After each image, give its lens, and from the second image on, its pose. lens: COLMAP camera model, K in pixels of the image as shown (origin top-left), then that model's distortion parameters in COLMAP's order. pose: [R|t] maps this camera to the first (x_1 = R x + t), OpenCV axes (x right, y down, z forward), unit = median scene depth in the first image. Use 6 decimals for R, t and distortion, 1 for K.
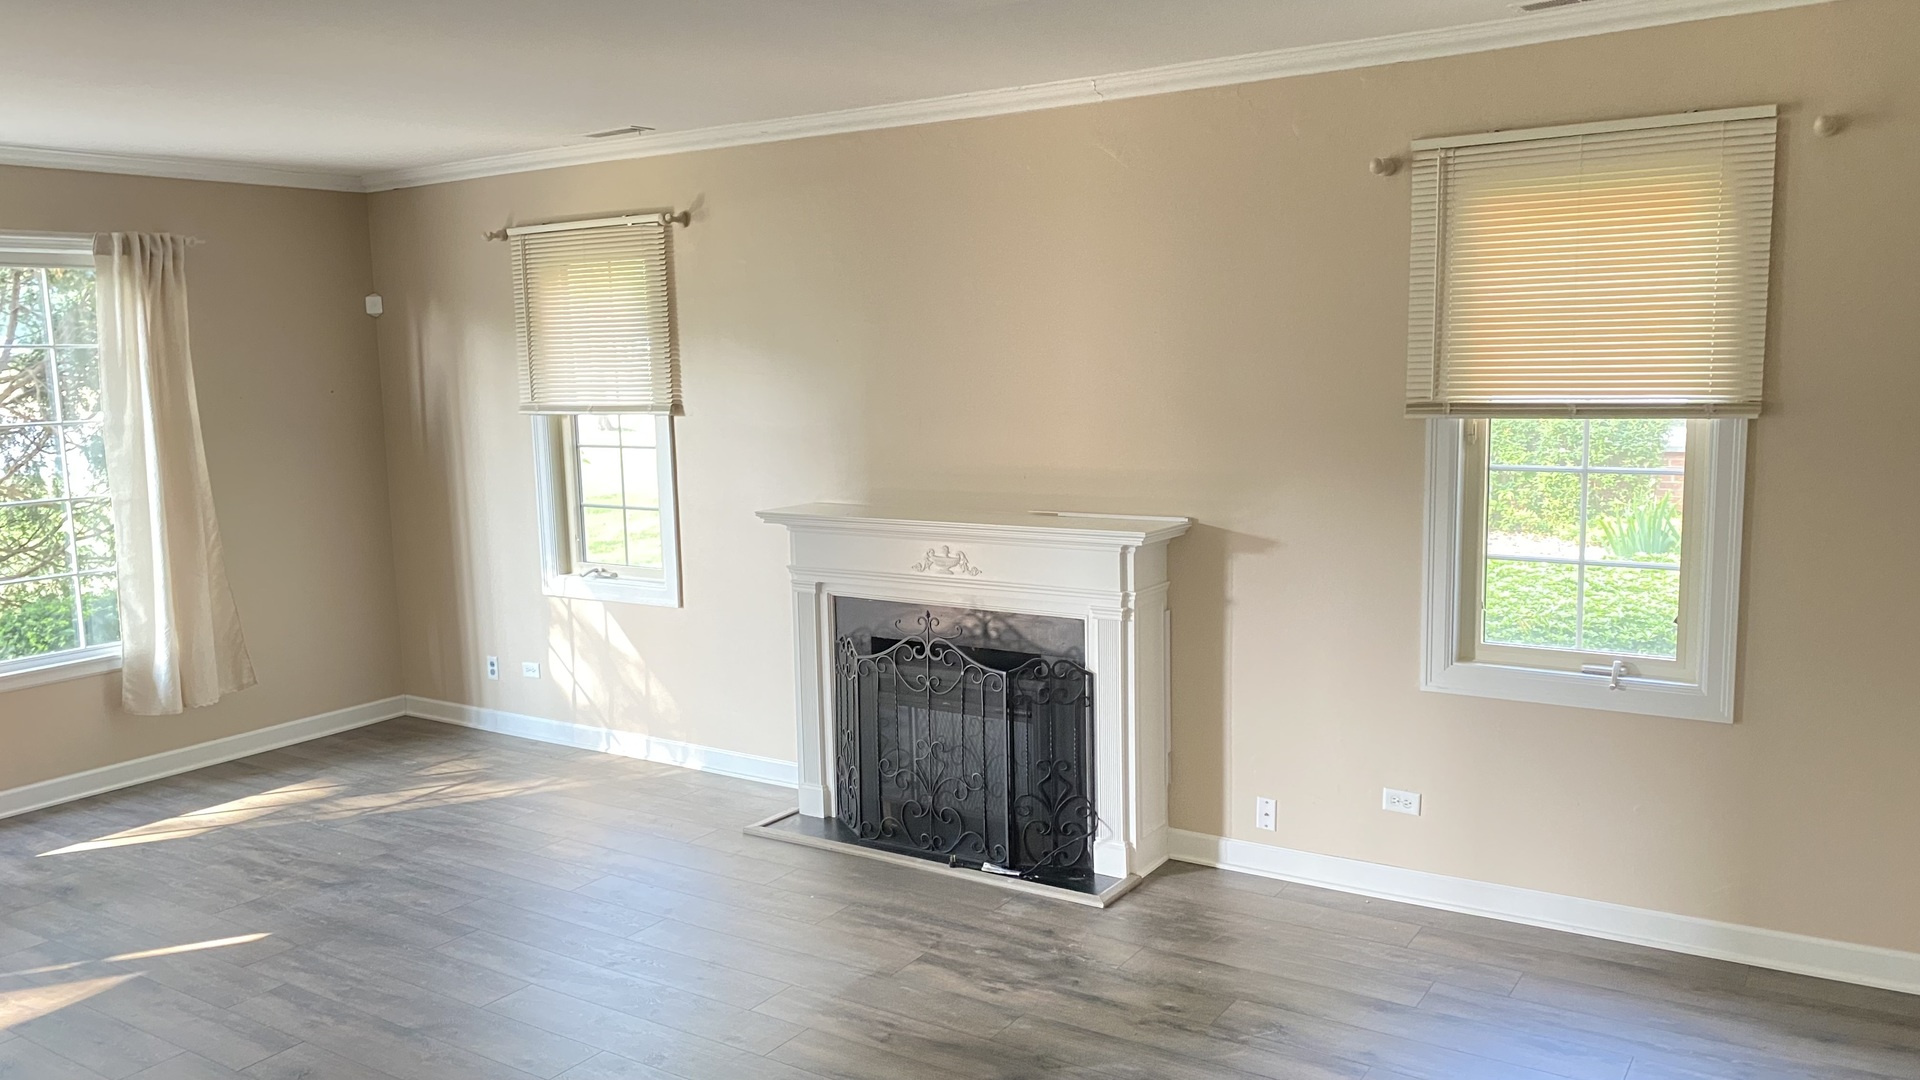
lens RADIAL K [[1458.1, 0, 950.8], [0, 1458.1, 528.1], [0, 0, 1]] dist [0.074186, -0.091251]
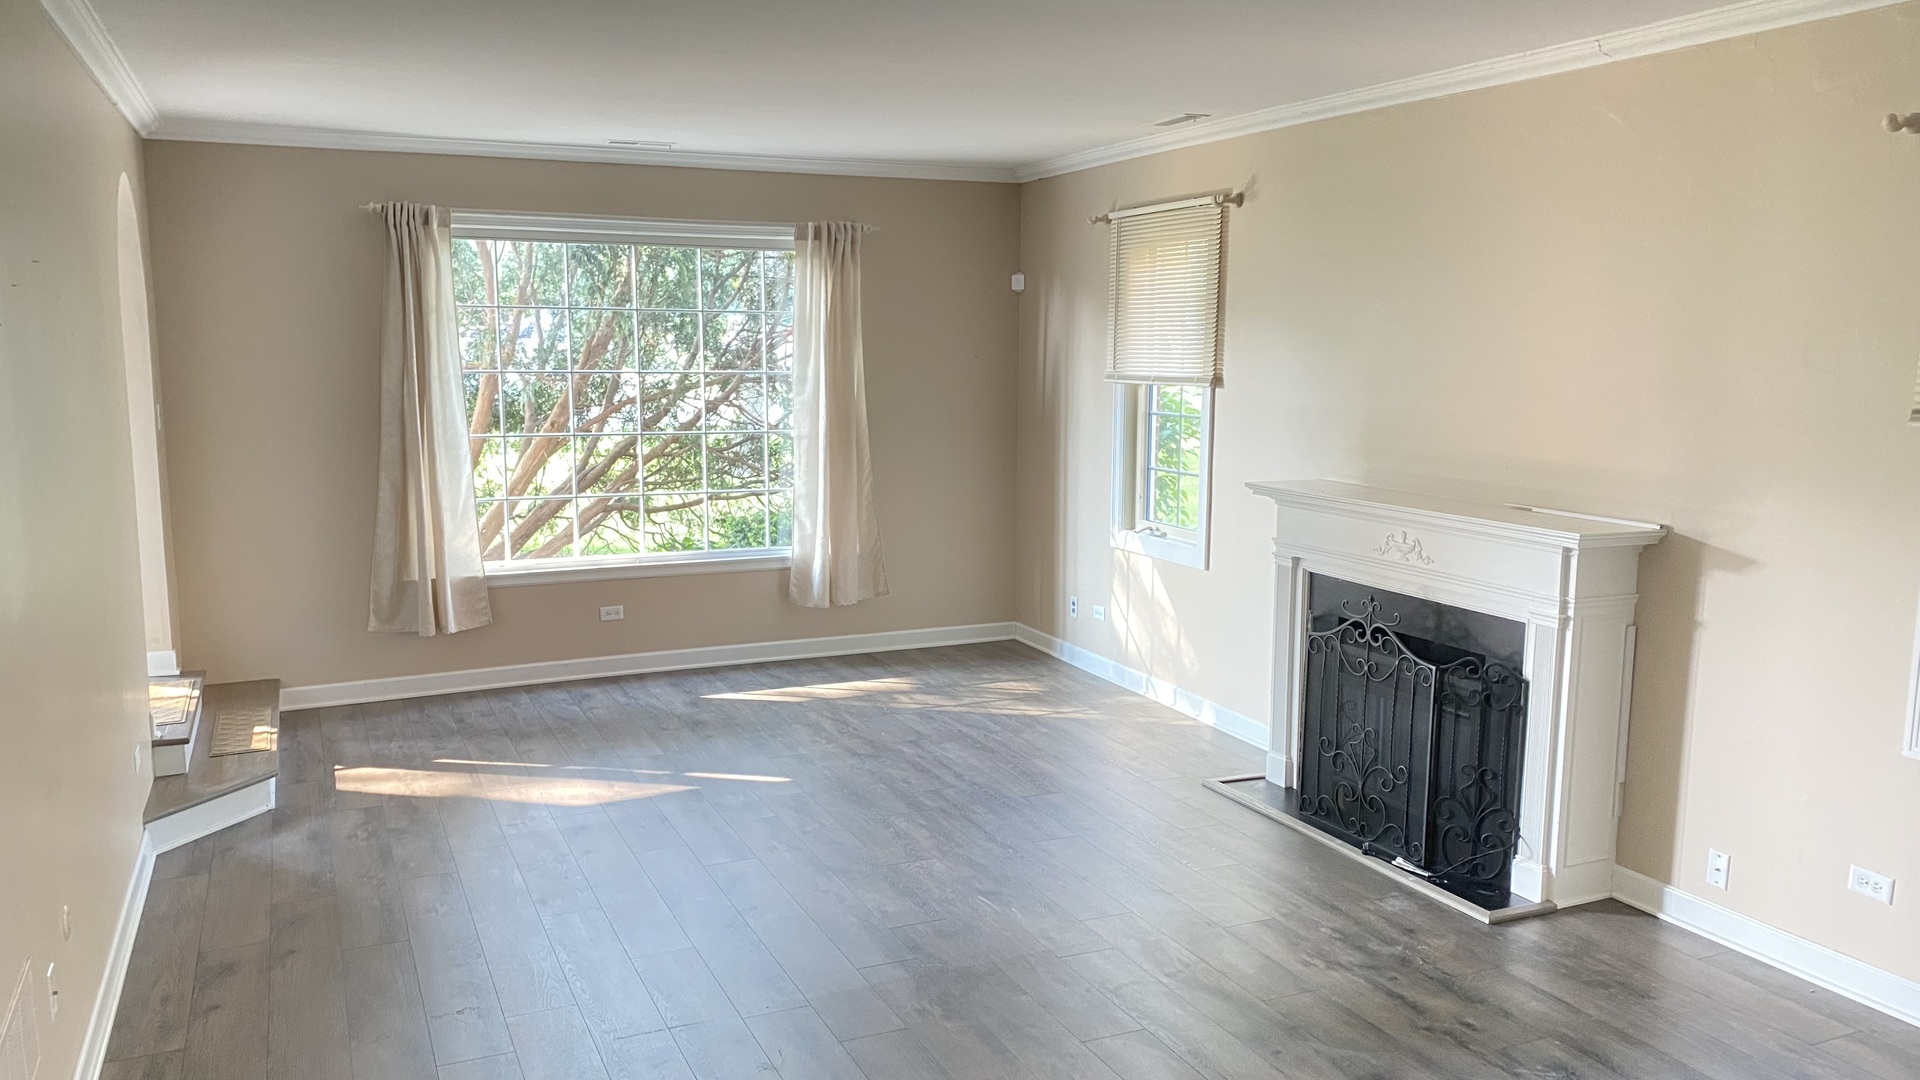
lens RADIAL K [[1458.1, 0, 957.7], [0, 1458.1, 540.7], [0, 0, 1]] dist [0.074186, -0.091251]
pose [[0.847011, 0.103290, -0.521444, 0.226549], [-0.091424, 0.994630, 0.048514, -0.001778], [0.523655, 0.006581, 0.851905, 0.005154]]
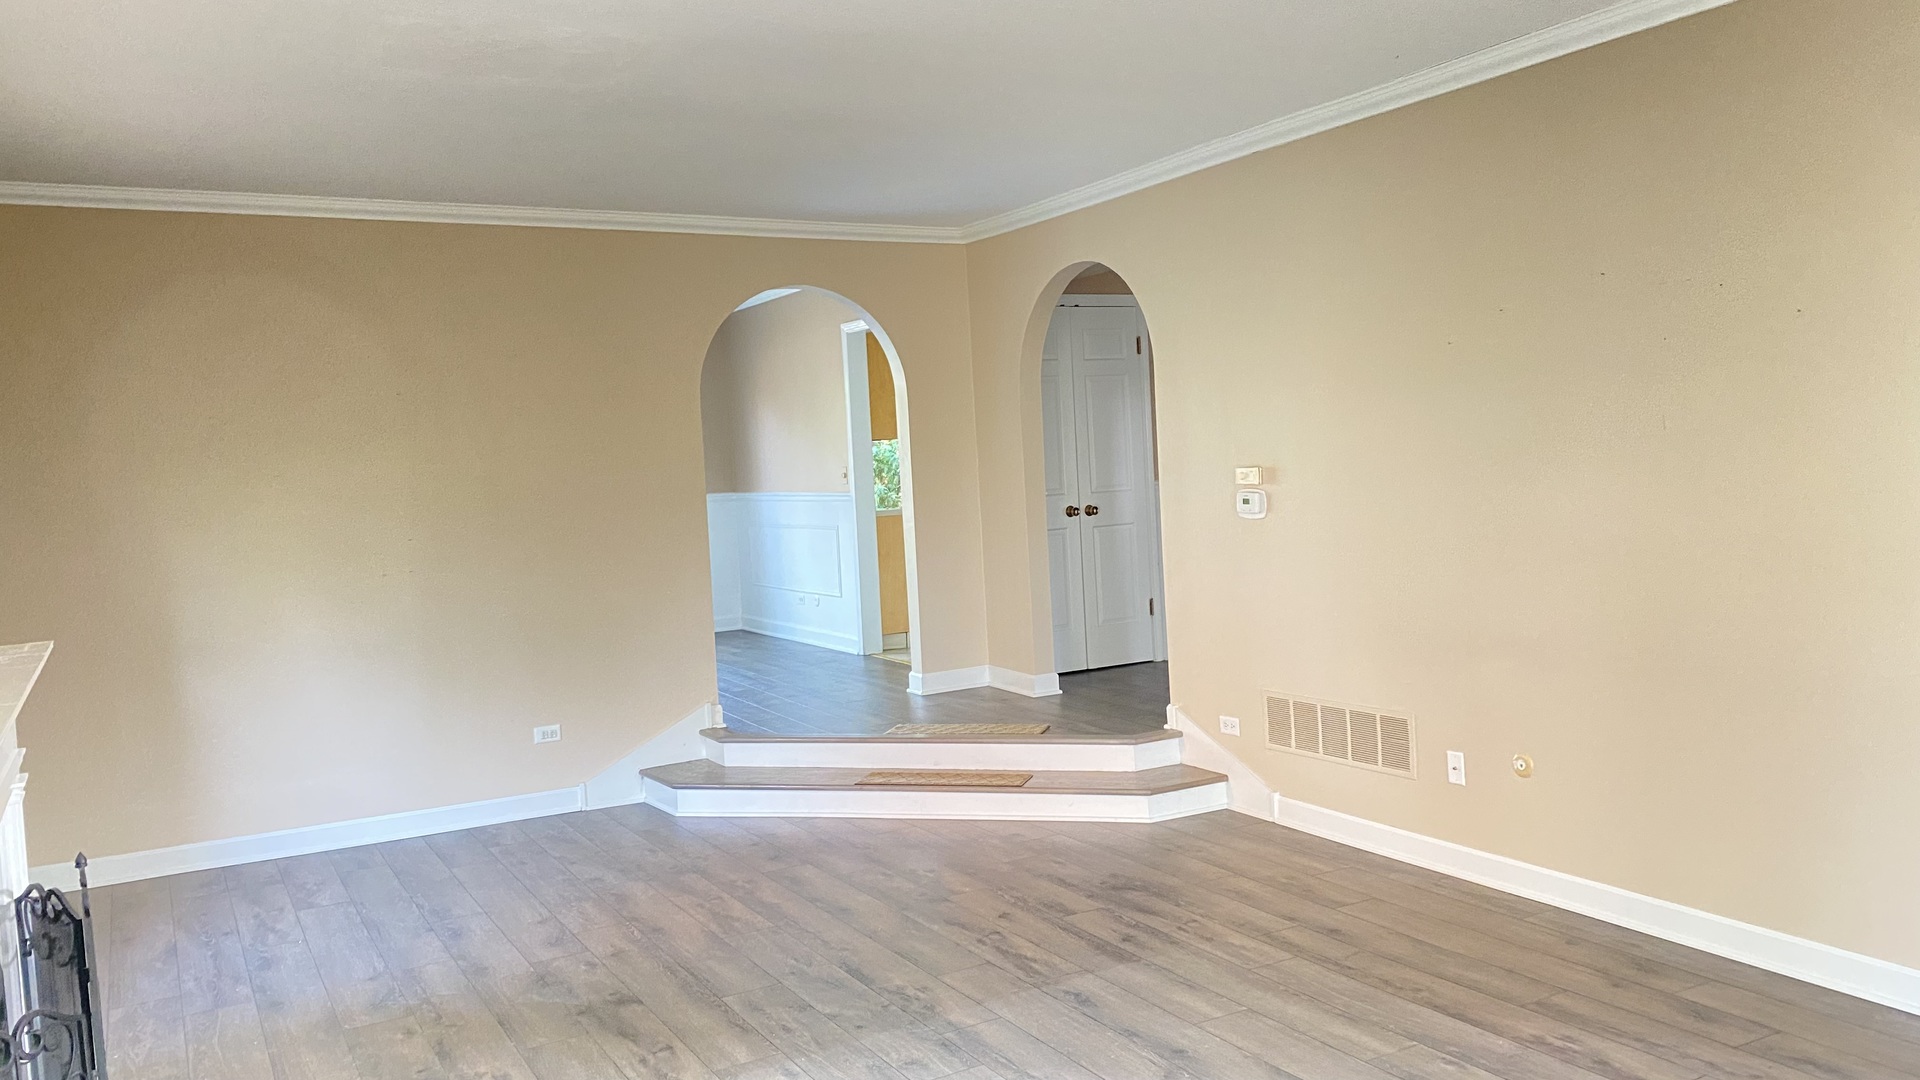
lens RADIAL K [[1458.1, 0, 953.4], [0, 1458.1, 541.7], [0, 0, 1]] dist [0.074186, -0.091251]
pose [[-0.884892, 0.044871, 0.463631, -0.449678], [0.132573, 0.978445, 0.158336, -0.076672], [-0.446532, 0.201575, -0.871766, 1.111415]]
